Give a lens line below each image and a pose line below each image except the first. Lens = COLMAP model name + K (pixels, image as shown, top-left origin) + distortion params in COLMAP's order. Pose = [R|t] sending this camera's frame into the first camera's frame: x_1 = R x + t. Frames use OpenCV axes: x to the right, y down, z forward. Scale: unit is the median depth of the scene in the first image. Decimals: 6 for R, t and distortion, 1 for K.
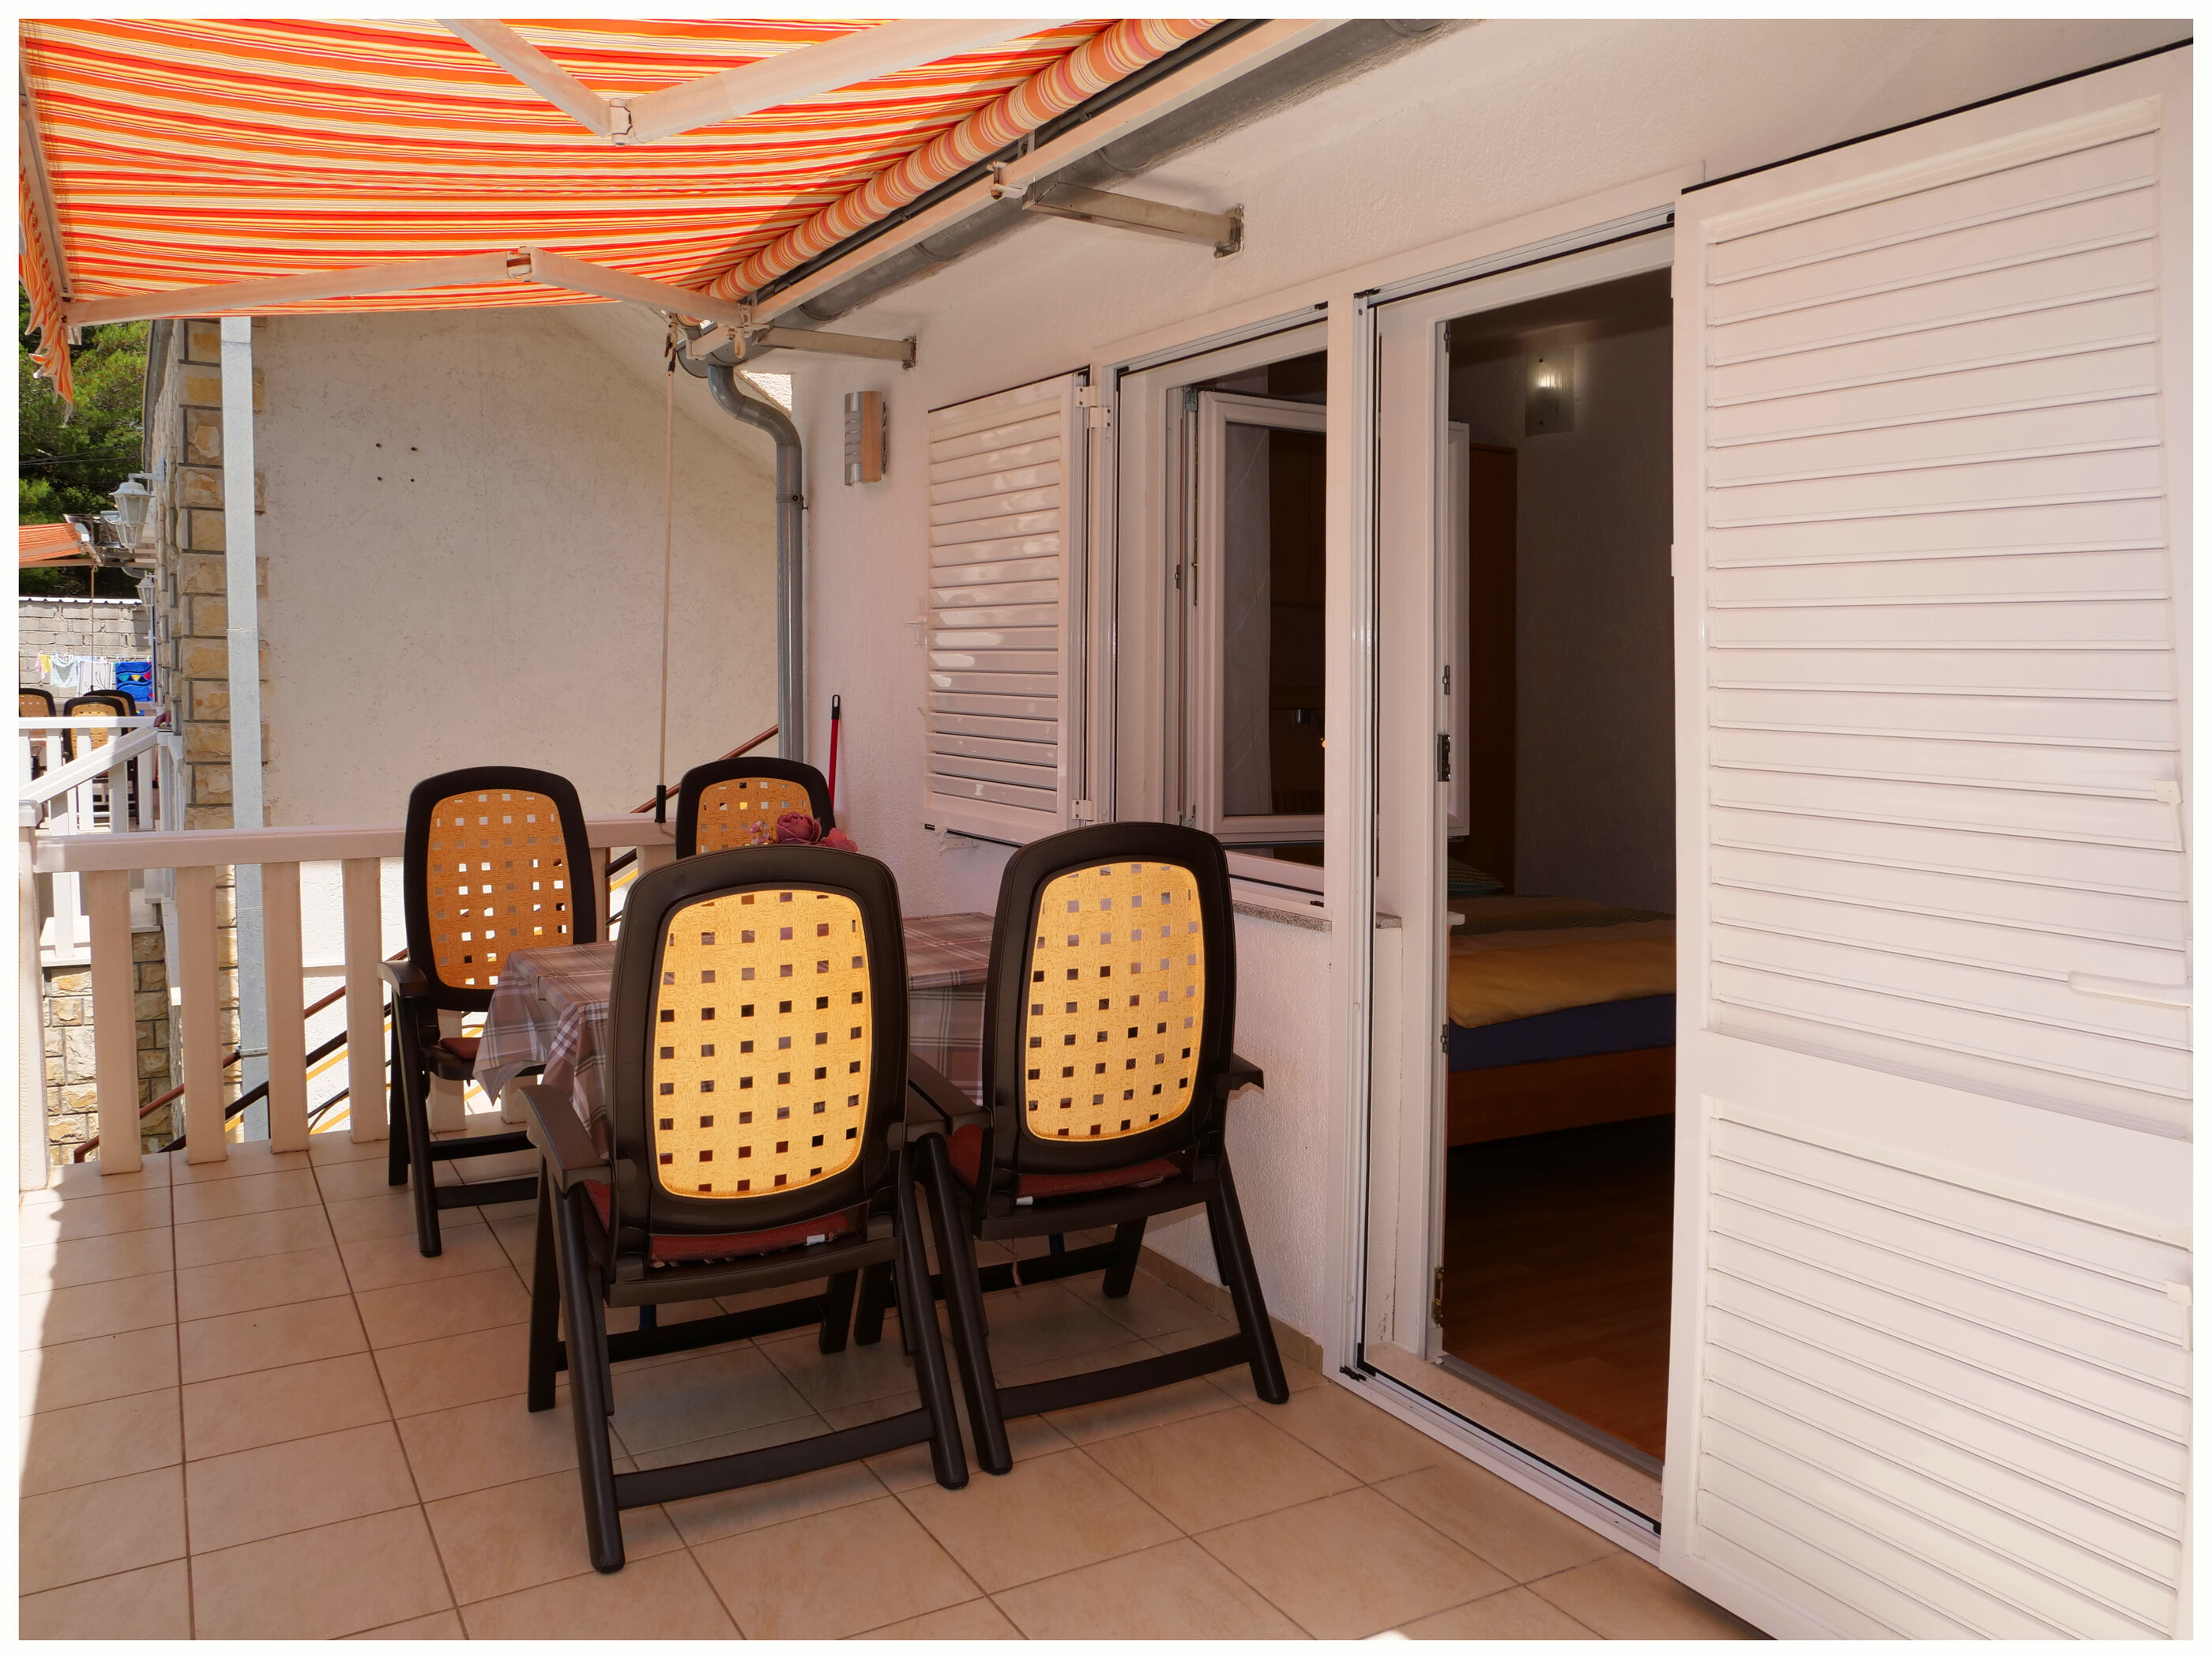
lens RADIAL K [[1604.5, 0, 1049.0], [0, 1604.5, 816.7], [0, 0, 1]] dist [-0.003027, 0.007246]
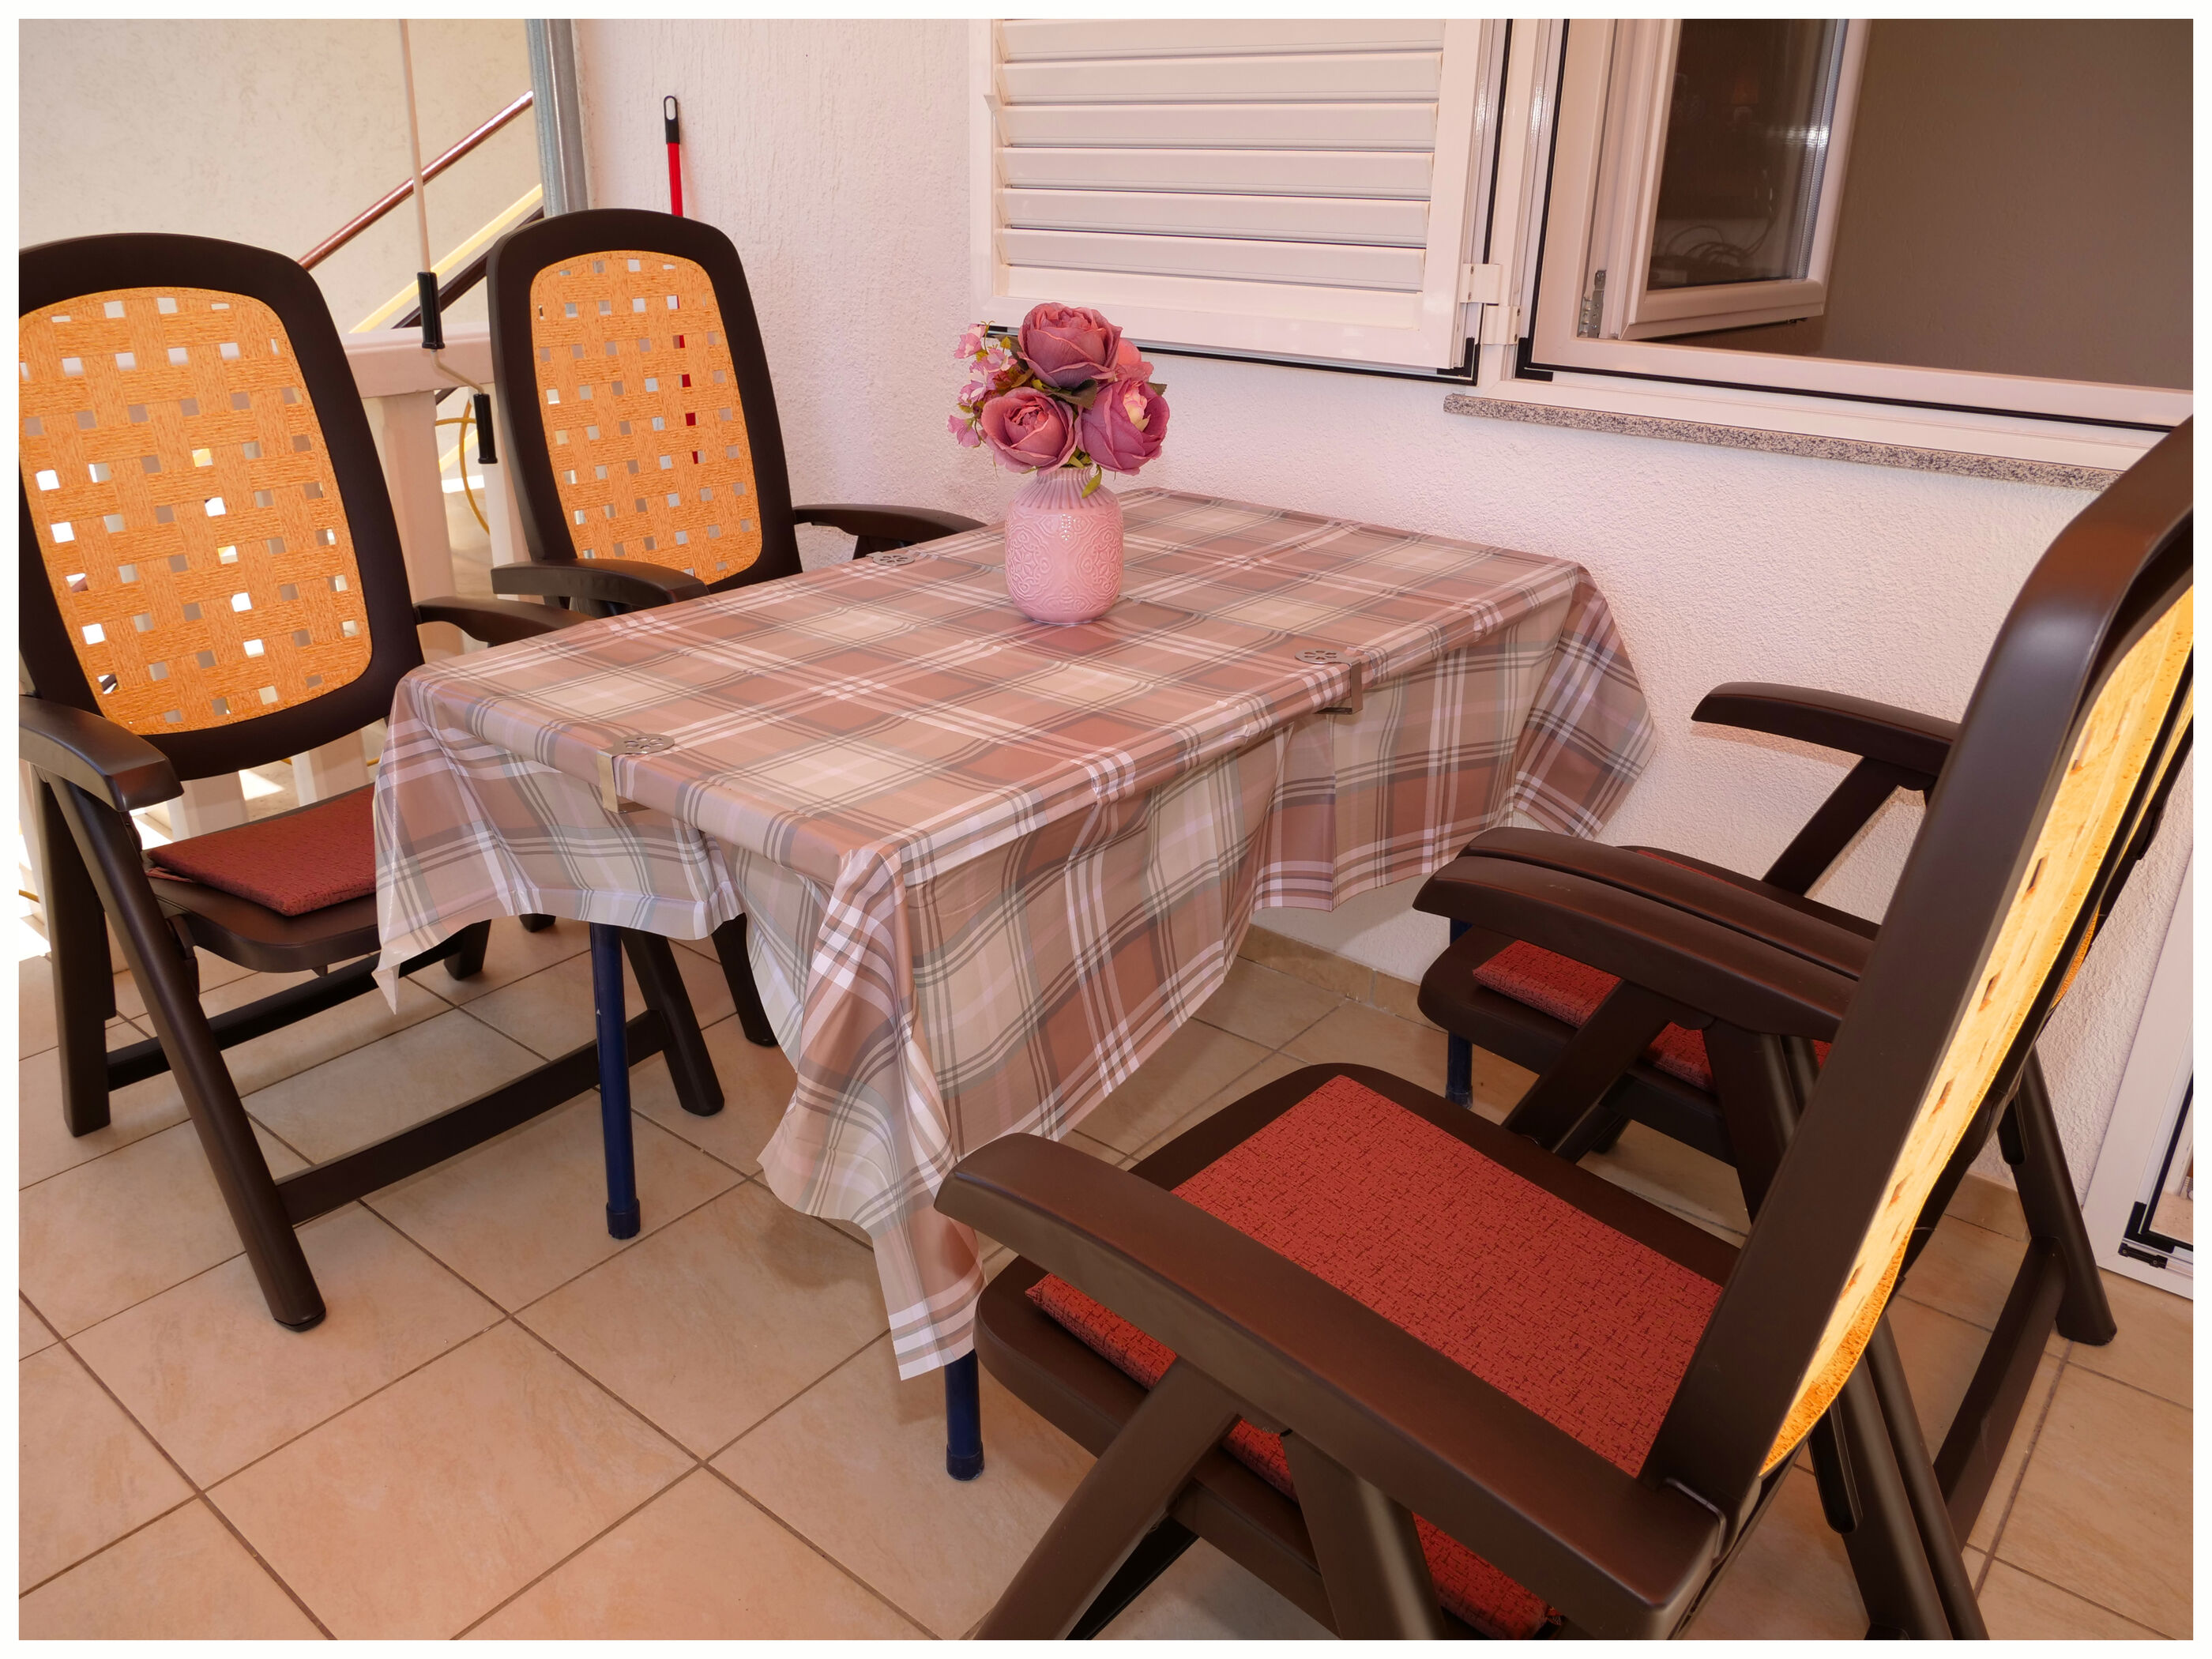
lens RADIAL K [[1606.0, 0, 1106.0], [0, 1606.0, 829.5], [0, 0, 1]] dist [-0.041242, 0.013052]
pose [[0.925520, -0.150115, 0.347674, -0.330436], [0.036656, 0.949279, 0.312290, -0.001648], [-0.376920, -0.276286, 0.884080, 0.578353]]
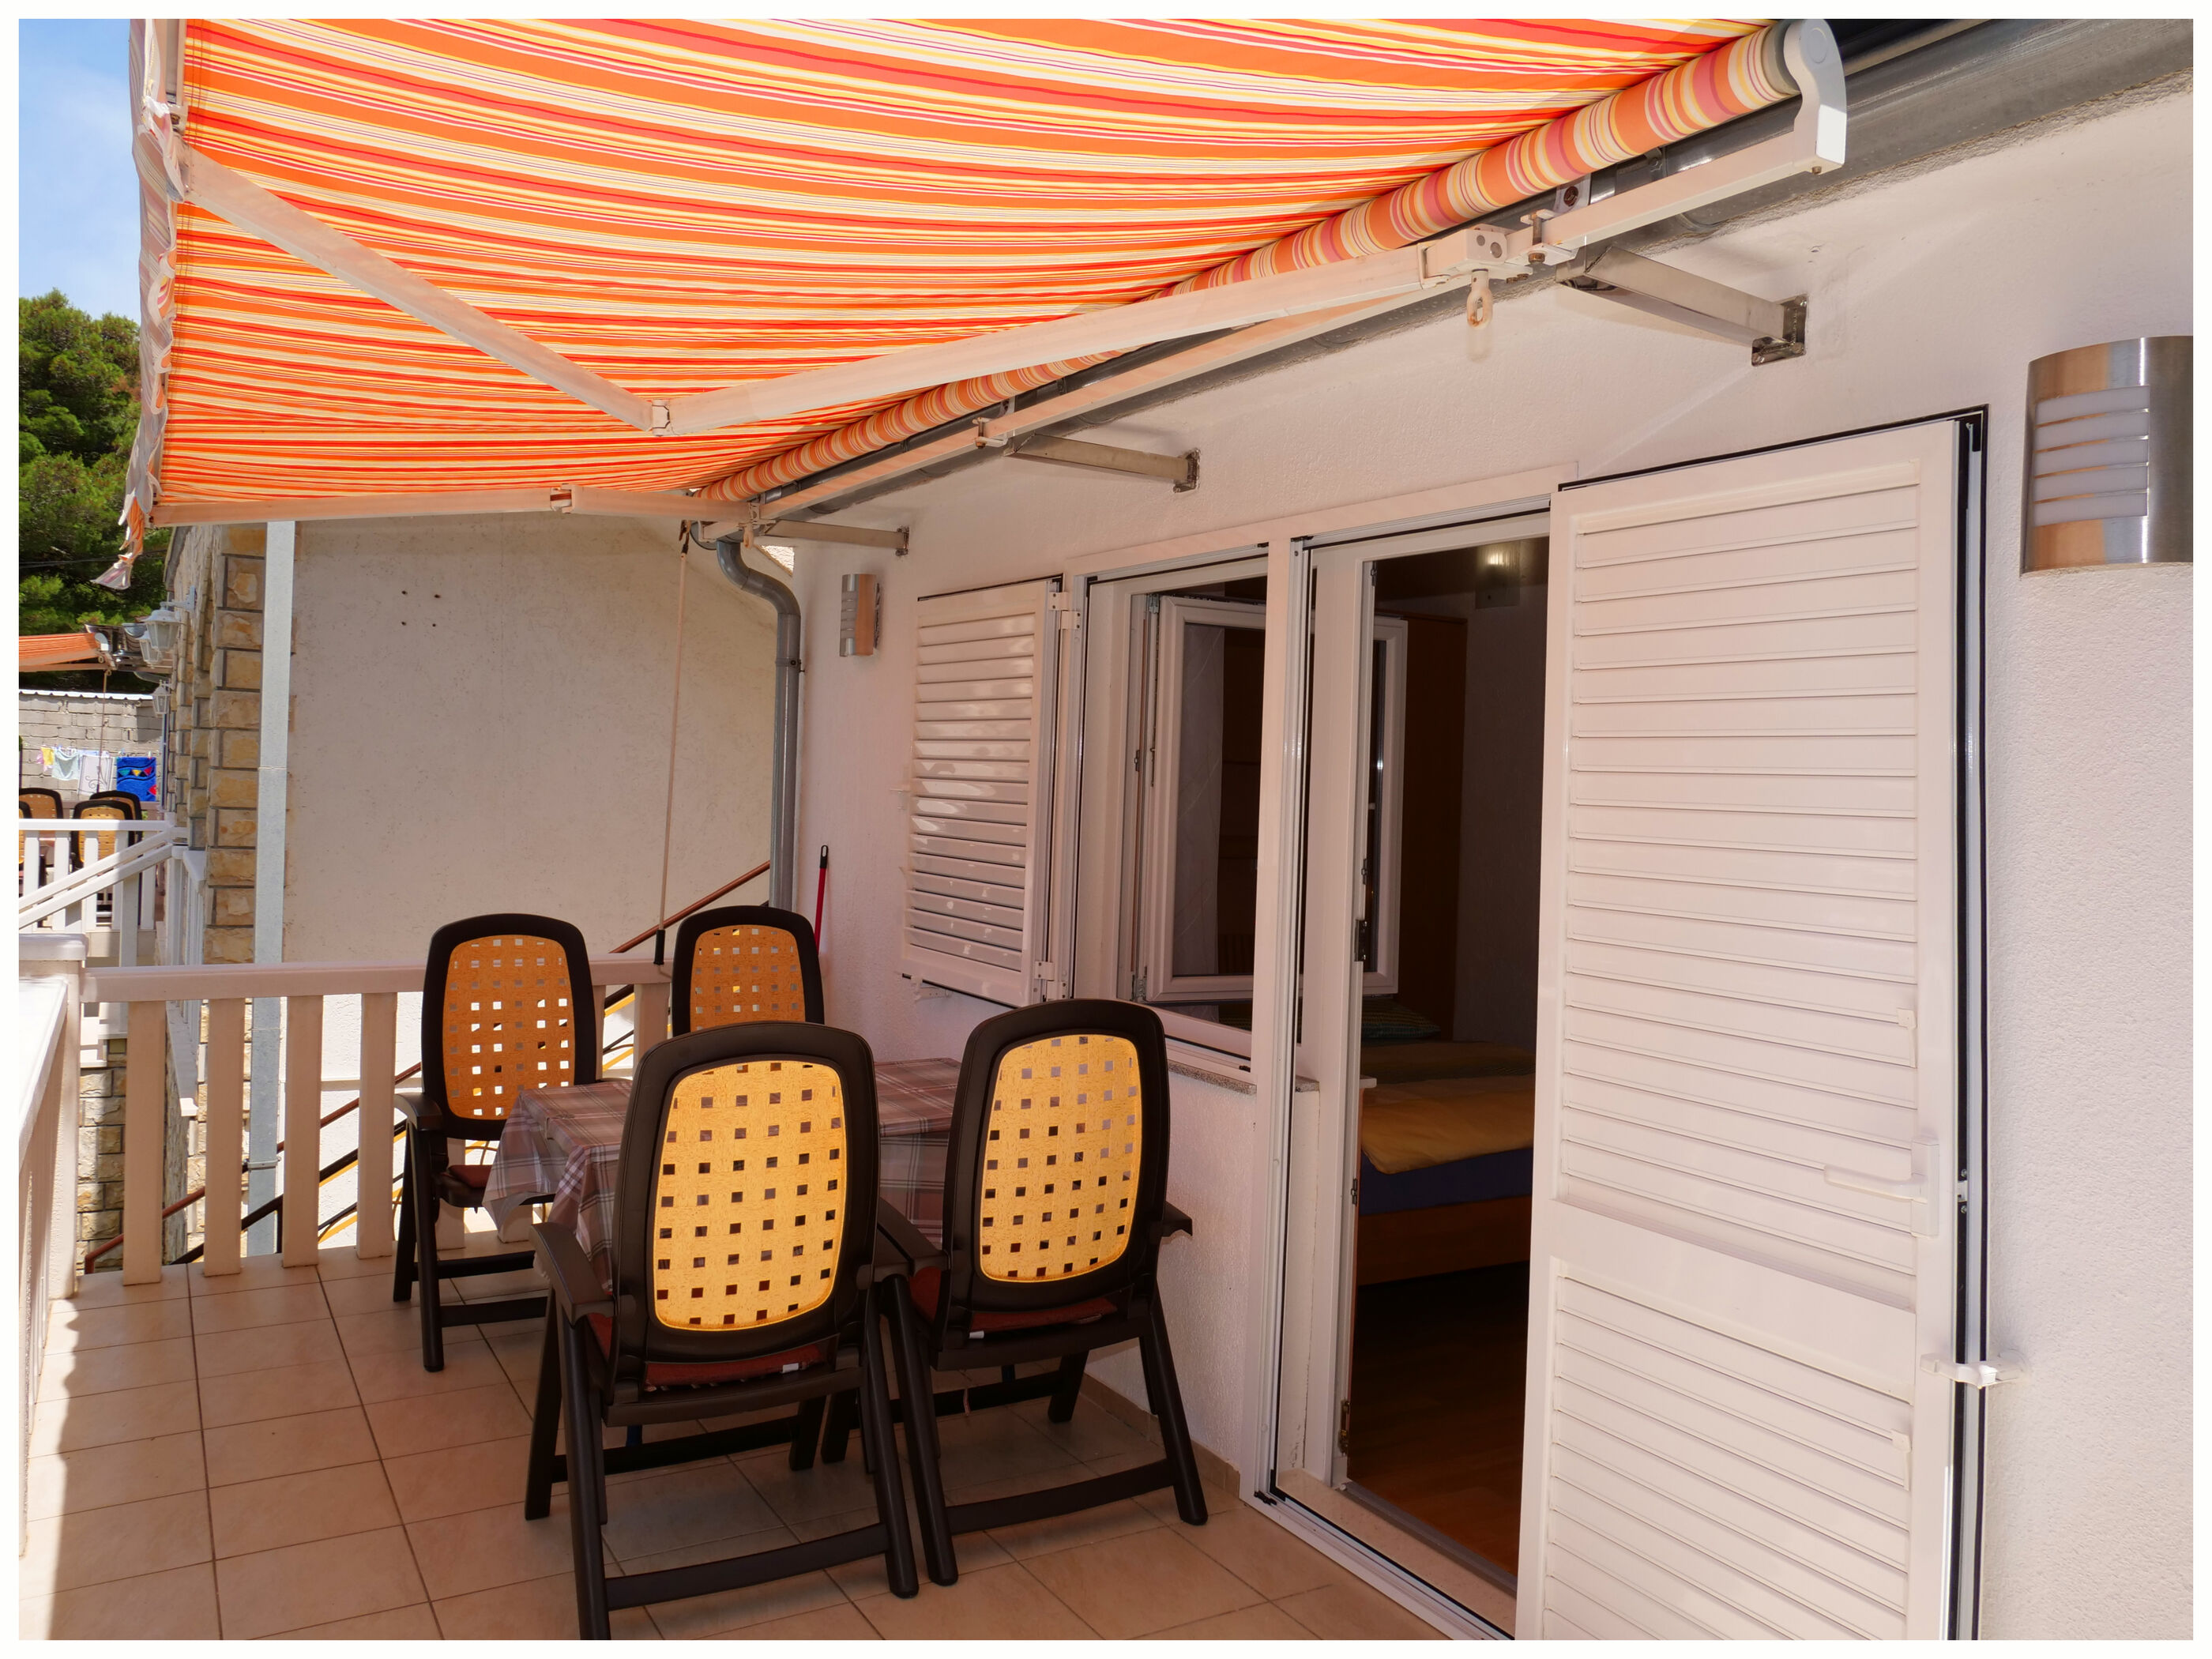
lens RADIAL K [[1598.5, 0, 1062.8], [0, 1598.5, 825.9], [0, 0, 1]] dist [0.001158, 0.000247]
pose [[0.999503, 0.026512, 0.017052, 0.013338], [-0.025471, 0.997954, -0.058648, -0.044412], [-0.018572, 0.058184, 0.998133, -0.118317]]
